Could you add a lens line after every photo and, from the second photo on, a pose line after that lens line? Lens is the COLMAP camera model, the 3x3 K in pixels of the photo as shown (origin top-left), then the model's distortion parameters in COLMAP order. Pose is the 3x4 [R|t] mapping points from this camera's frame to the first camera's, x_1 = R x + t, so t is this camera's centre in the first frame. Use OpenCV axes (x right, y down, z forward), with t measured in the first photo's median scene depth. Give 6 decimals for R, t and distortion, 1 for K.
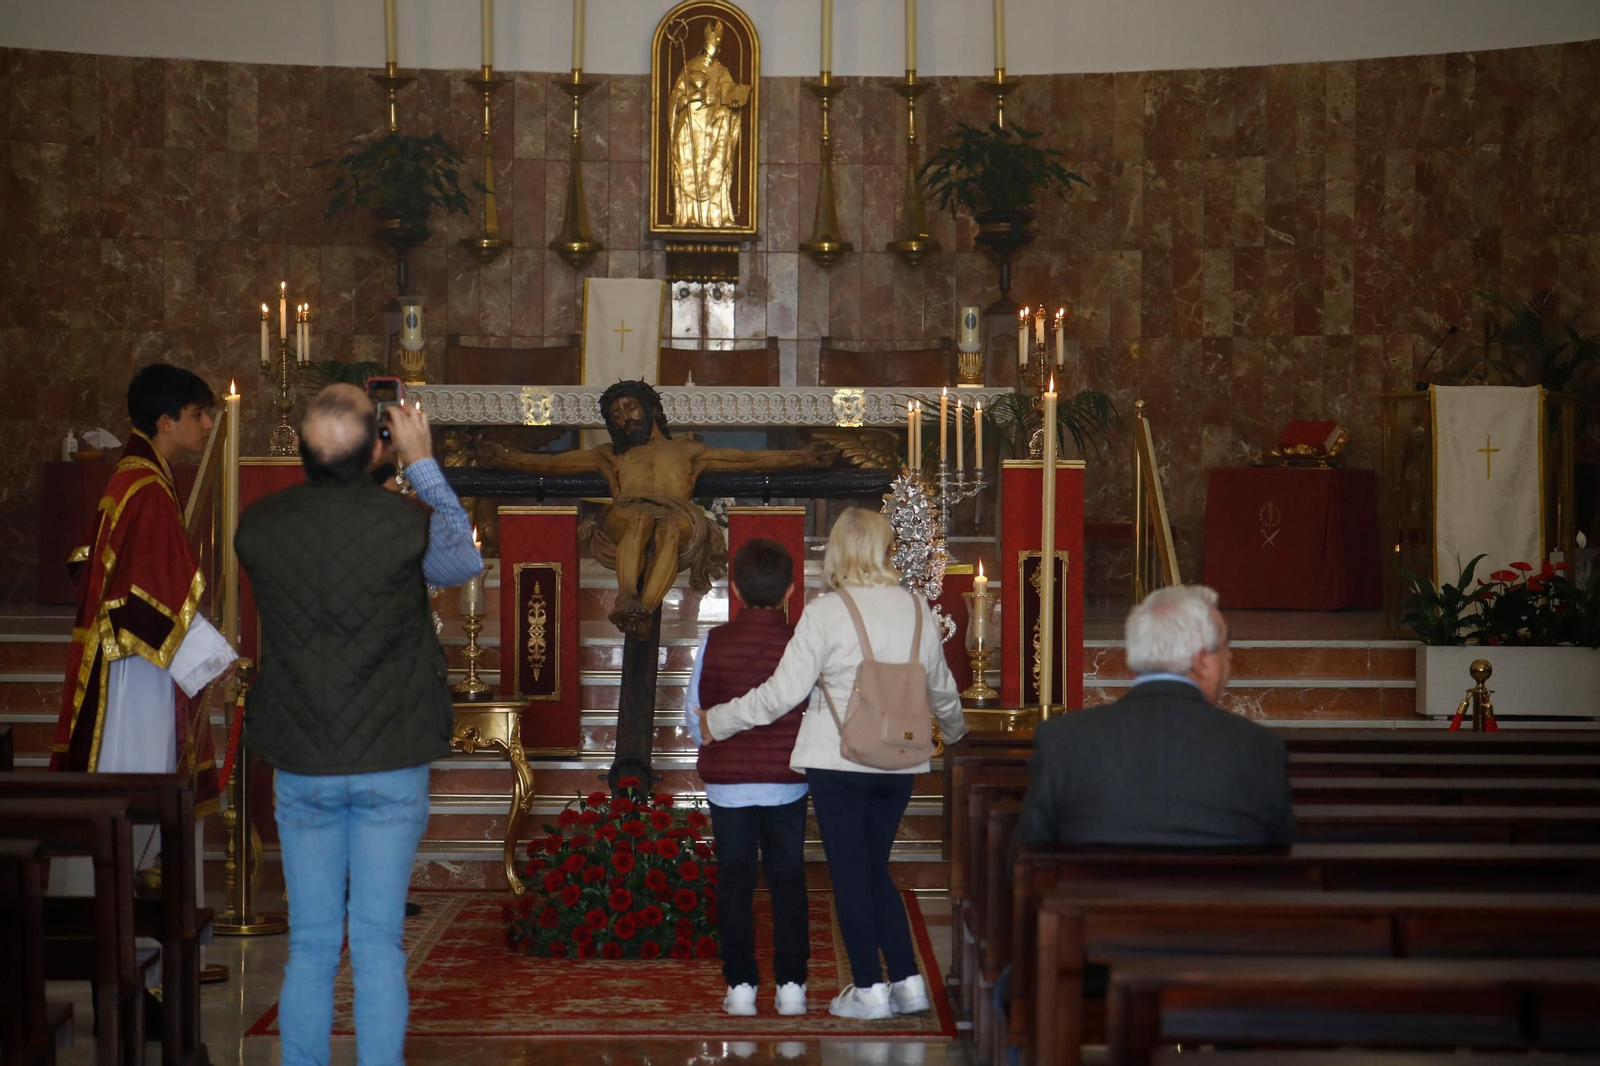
lens RADIAL K [[4290.1, 0, 801.1], [0, 4290.1, 535.8], [0, 0, 1]] dist [0.108954, -0.135018]
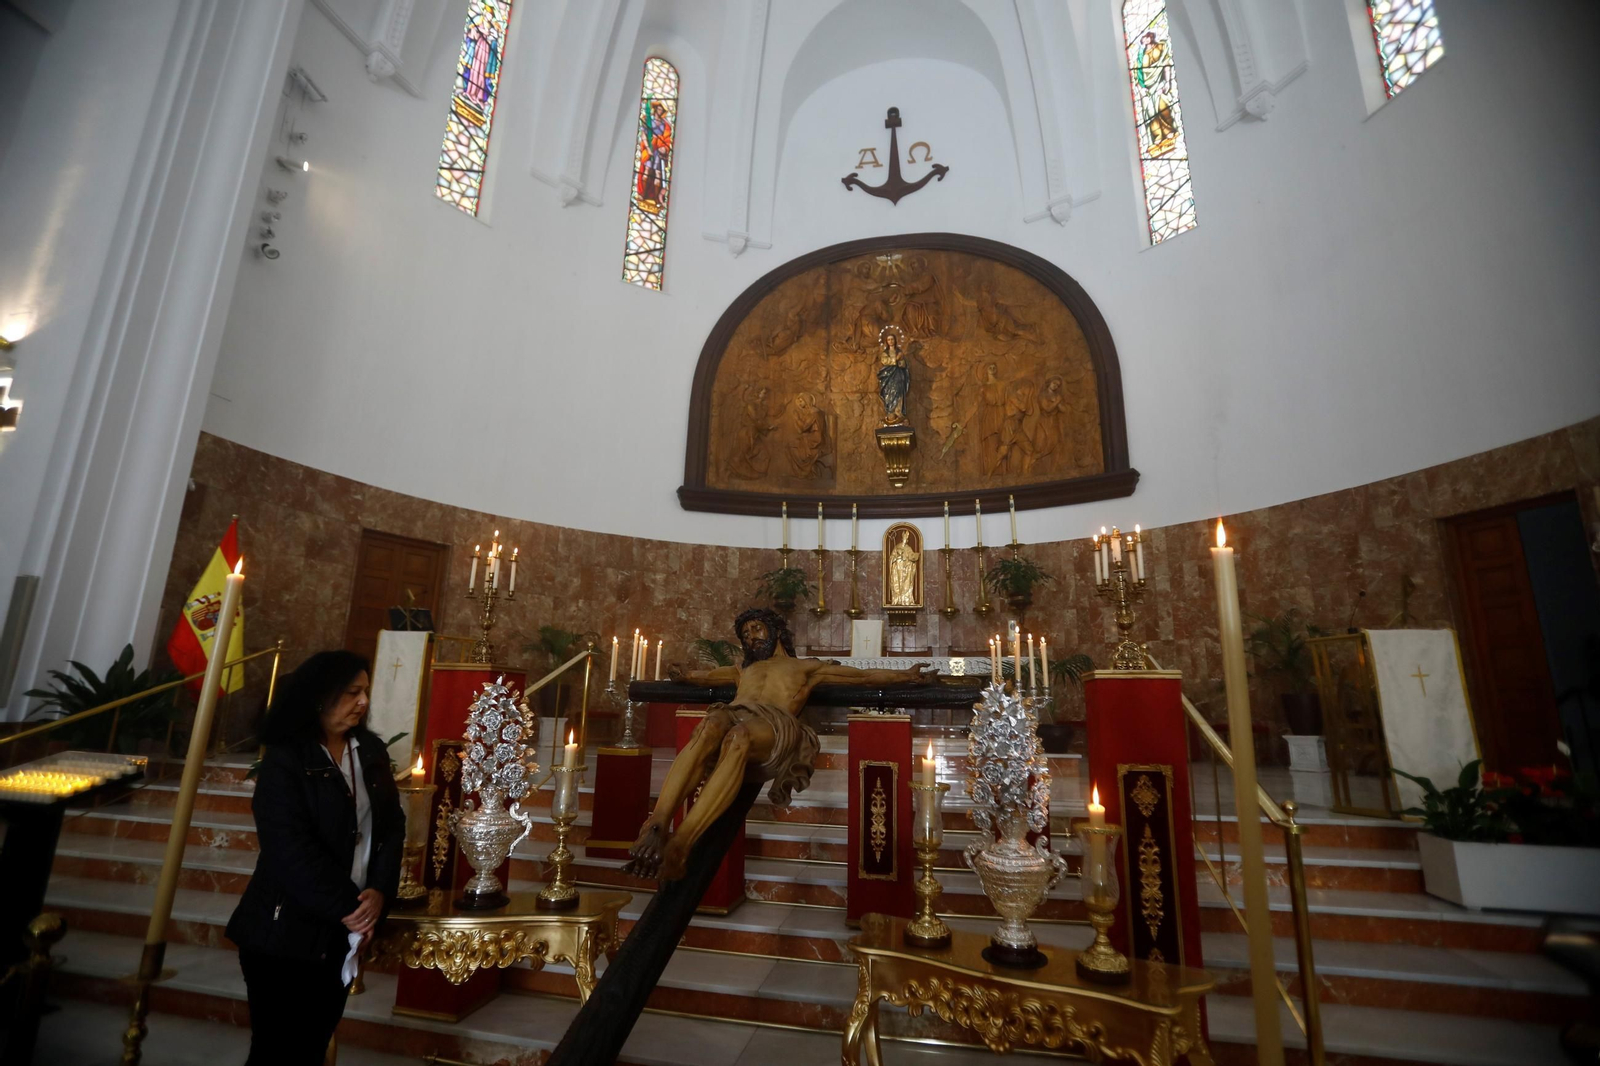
lens RADIAL K [[723.8, 0, 797.0], [0, 723.8, 537.4], [0, 0, 1]] dist [-0.085699, 0.040475]
pose [[0.976287, -0.033009, -0.213948, 0.011118], [-0.019397, 0.970992, -0.238323, -0.004732], [0.215609, 0.236822, 0.947327, 0.572176]]
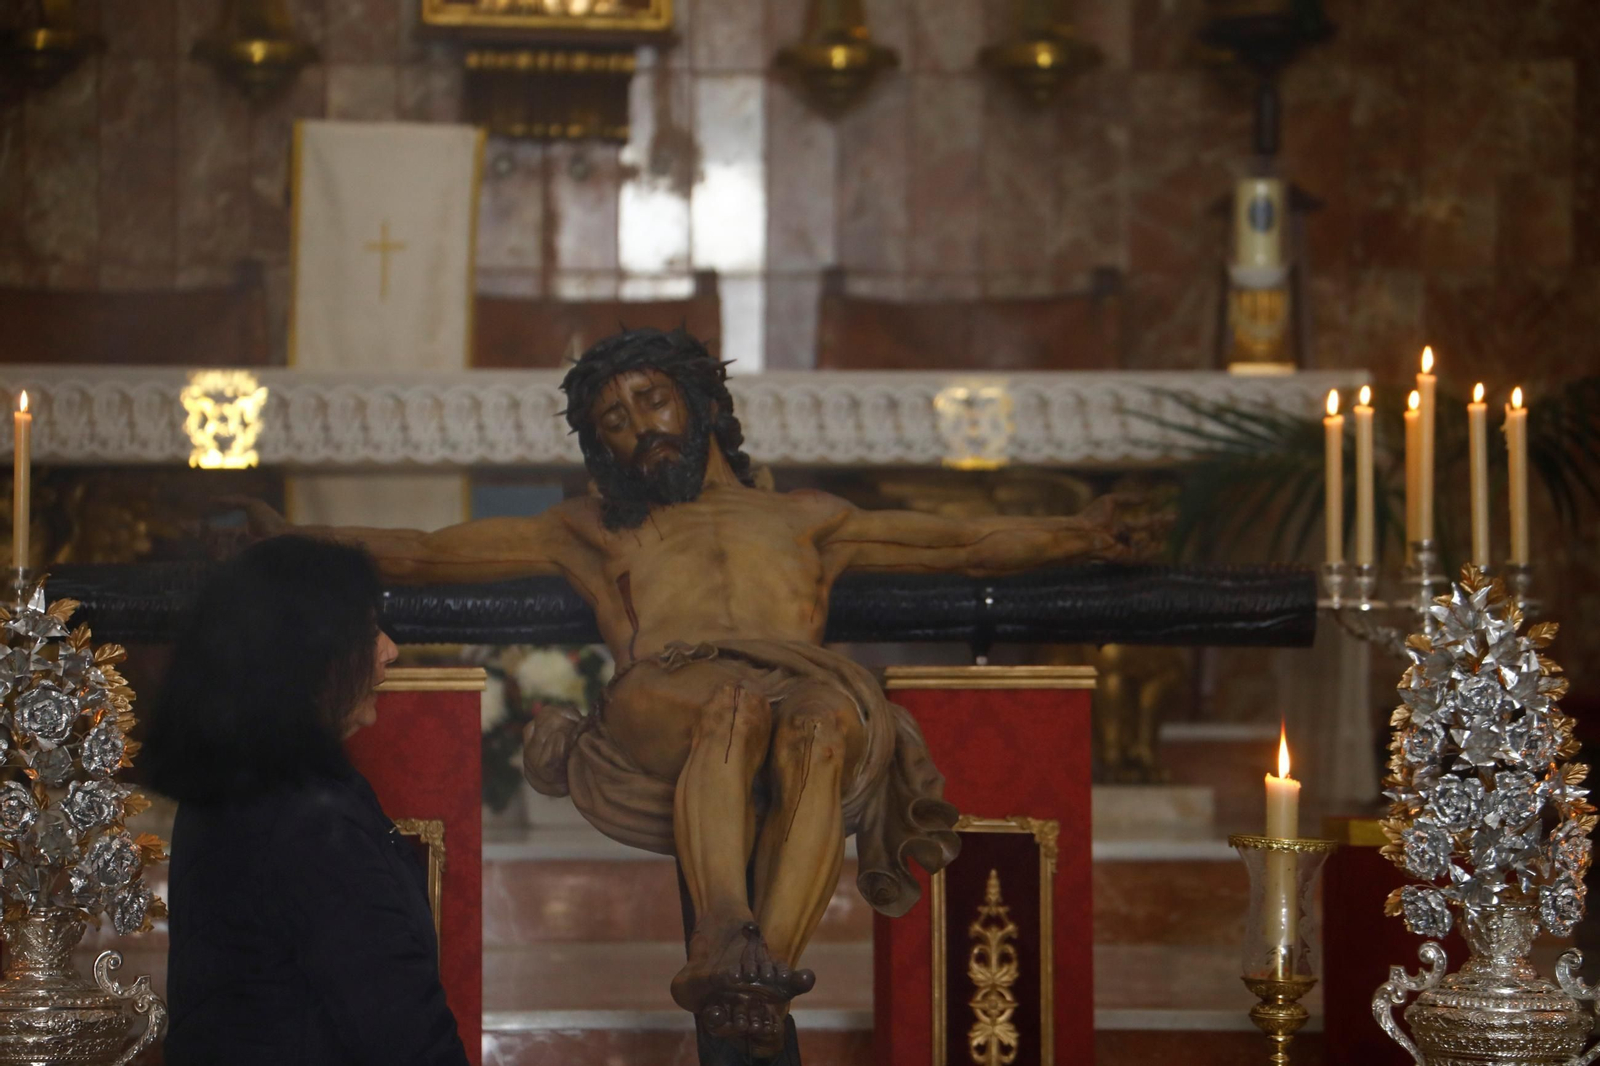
lens RADIAL K [[7331.5, 0, 792.1], [0, 7331.5, 532.9], [0, 0, 1]] dist [1.614638, -6.460273]
pose [[0.997818, -0.002337, 0.065986, -0.049391], [0.003740, 0.999769, -0.021146, -0.003663], [-0.065921, 0.021347, 0.997596, 0.263554]]
